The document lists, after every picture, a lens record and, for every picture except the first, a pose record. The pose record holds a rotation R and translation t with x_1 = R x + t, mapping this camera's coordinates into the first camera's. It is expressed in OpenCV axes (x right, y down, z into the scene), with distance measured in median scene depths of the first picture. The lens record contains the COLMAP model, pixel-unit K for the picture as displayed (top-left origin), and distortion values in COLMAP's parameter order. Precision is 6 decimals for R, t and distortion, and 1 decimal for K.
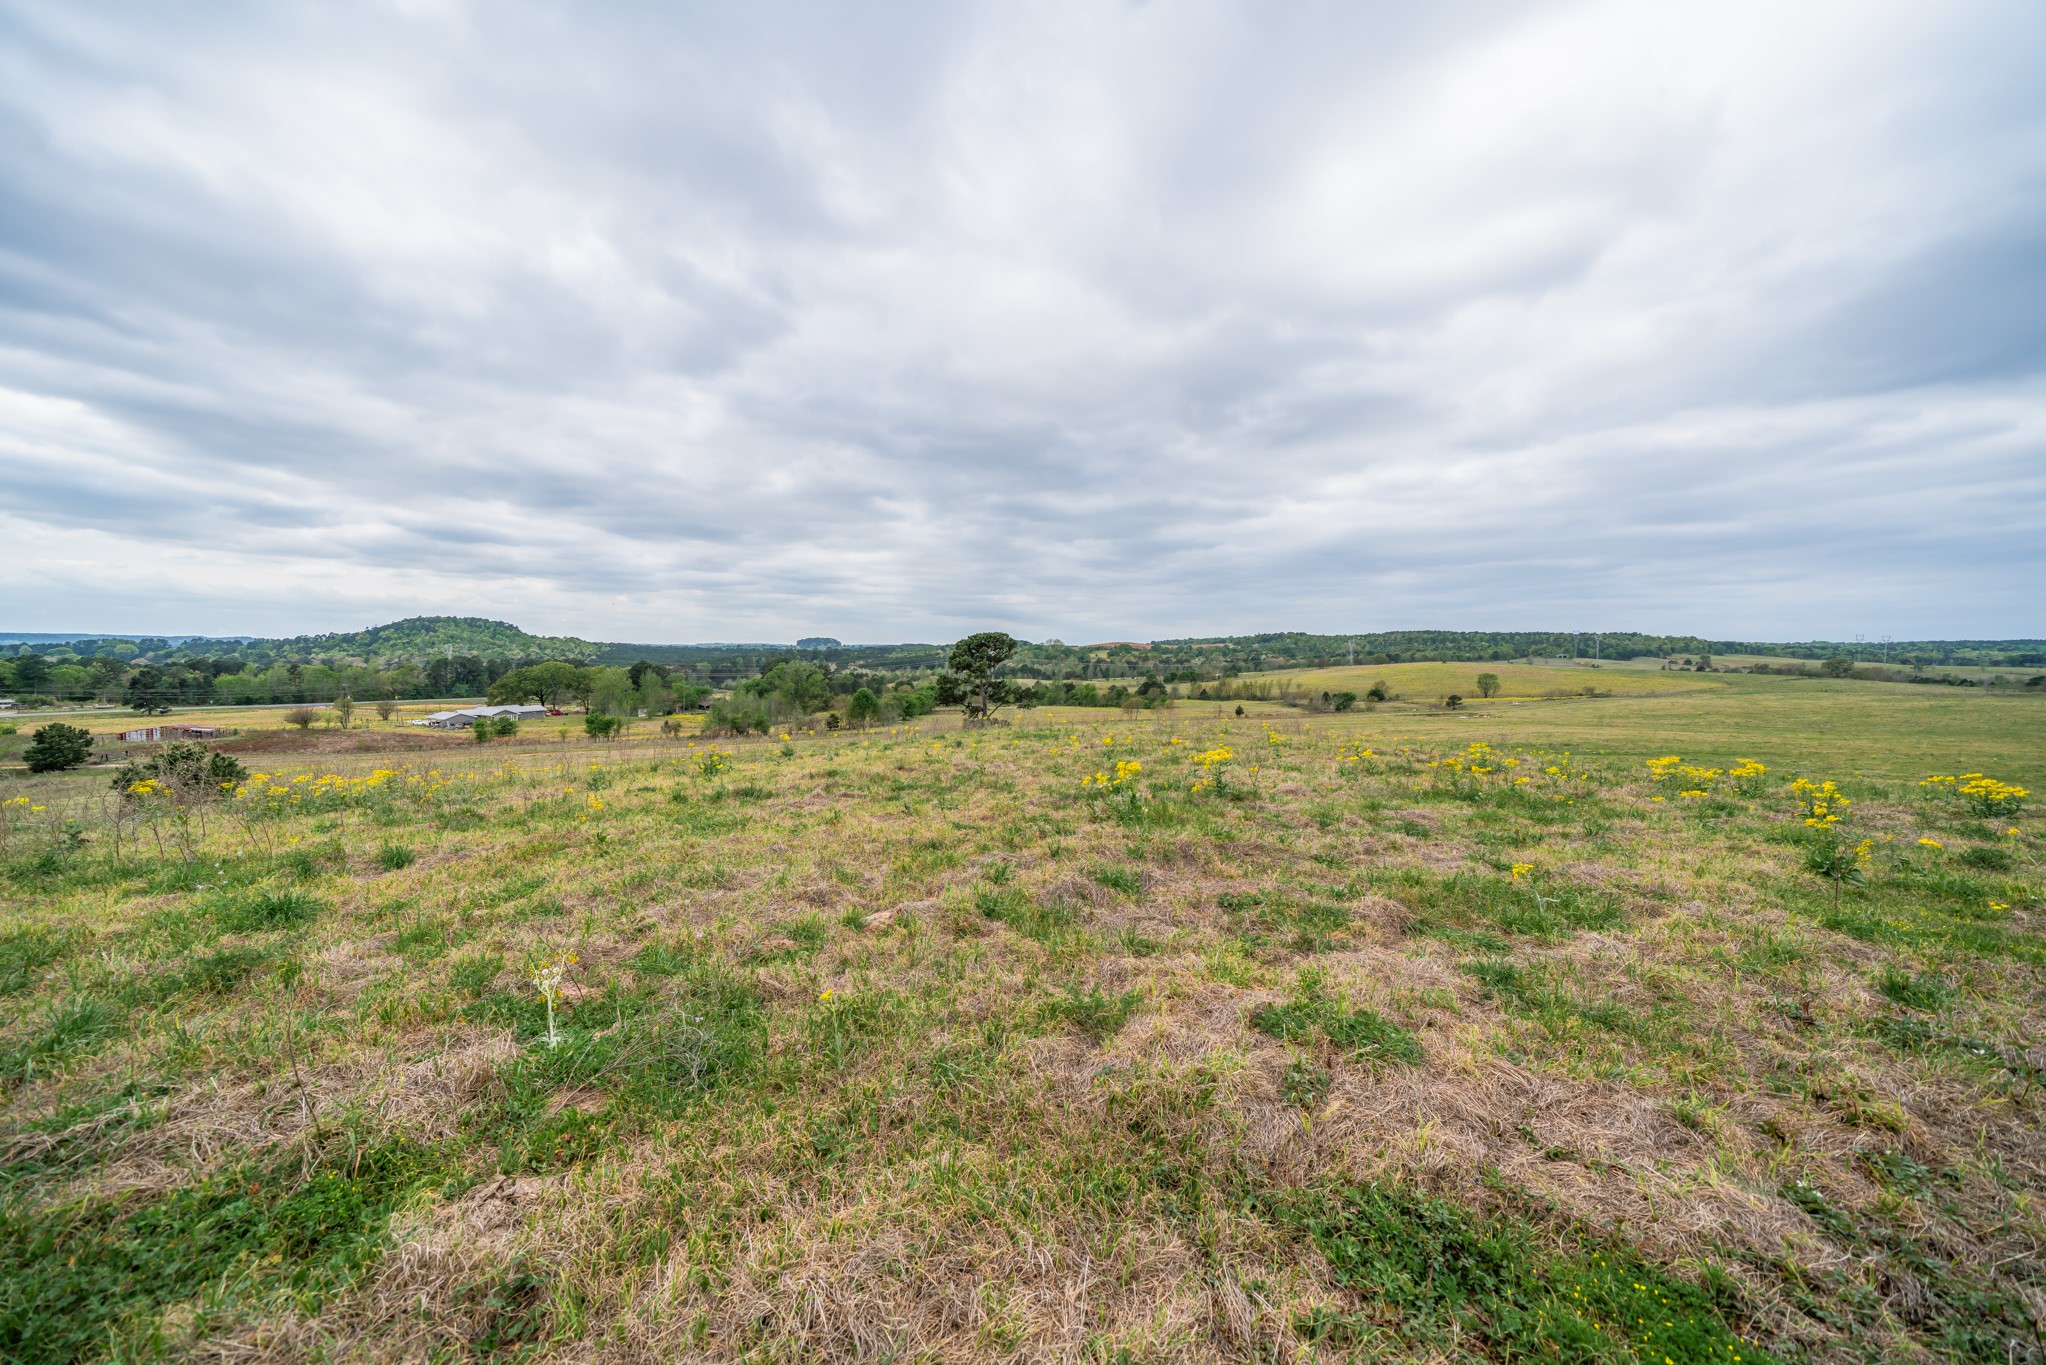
lens RADIAL K [[688.8, 0, 1015.5], [0, 688.8, 666.5], [0, 0, 1]] dist [-0.007808, 0.000625]
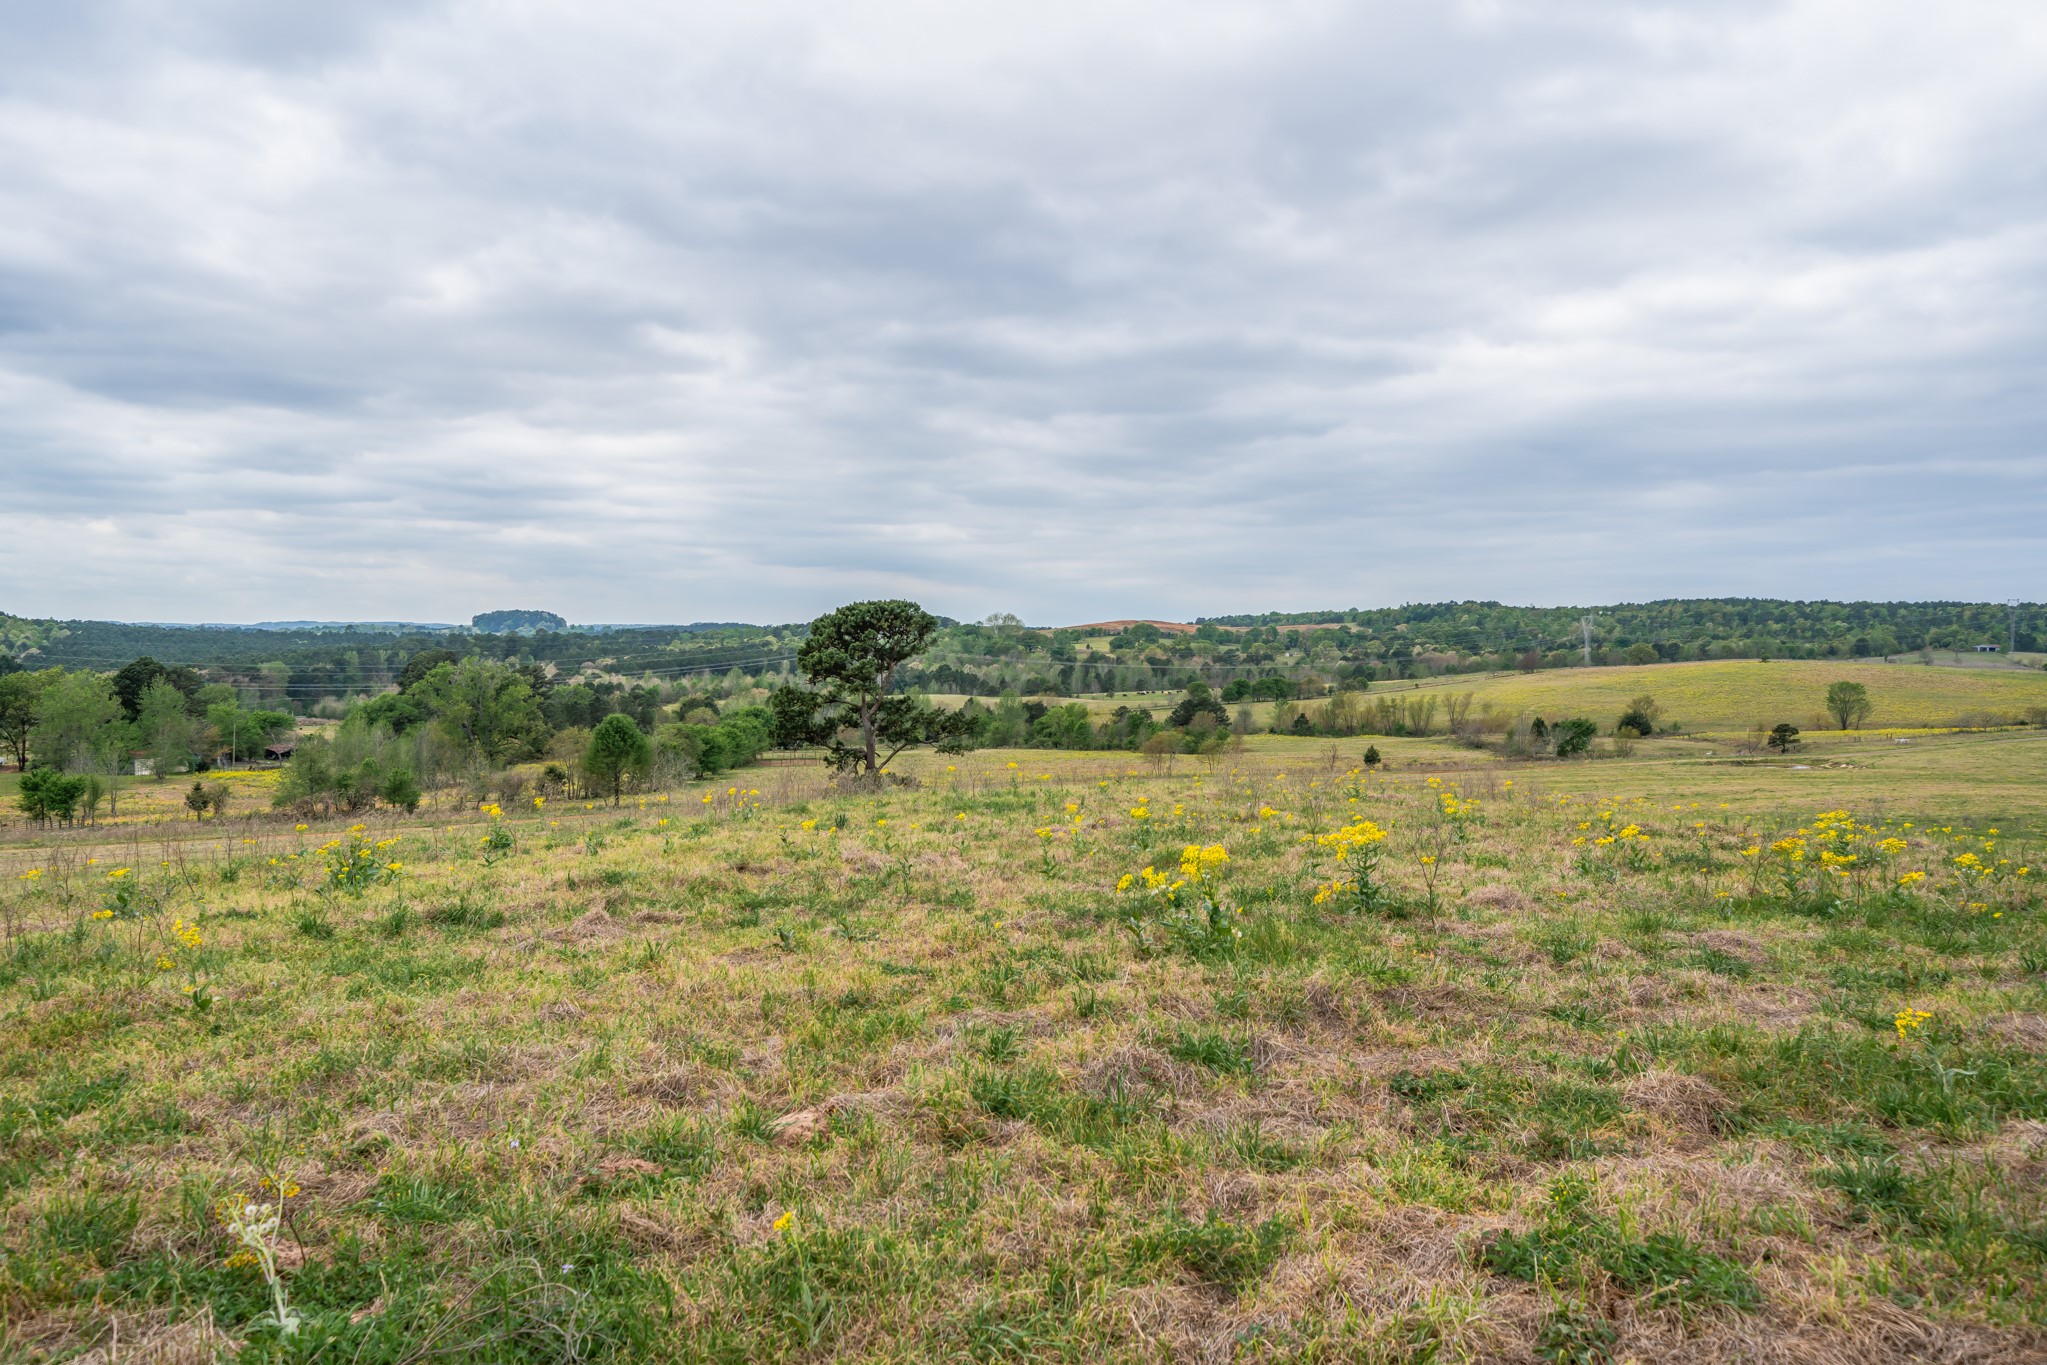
lens RADIAL K [[1375.0, 0, 1002.7], [0, 1375.0, 708.4], [0, 0, 1]] dist [0.009237, -0.003859]
pose [[0.998590, -0.002775, 0.053012, -0.069136], [0.001274, 0.999598, 0.028320, -0.000517], [-0.053070, -0.028213, 0.998192, -0.087097]]
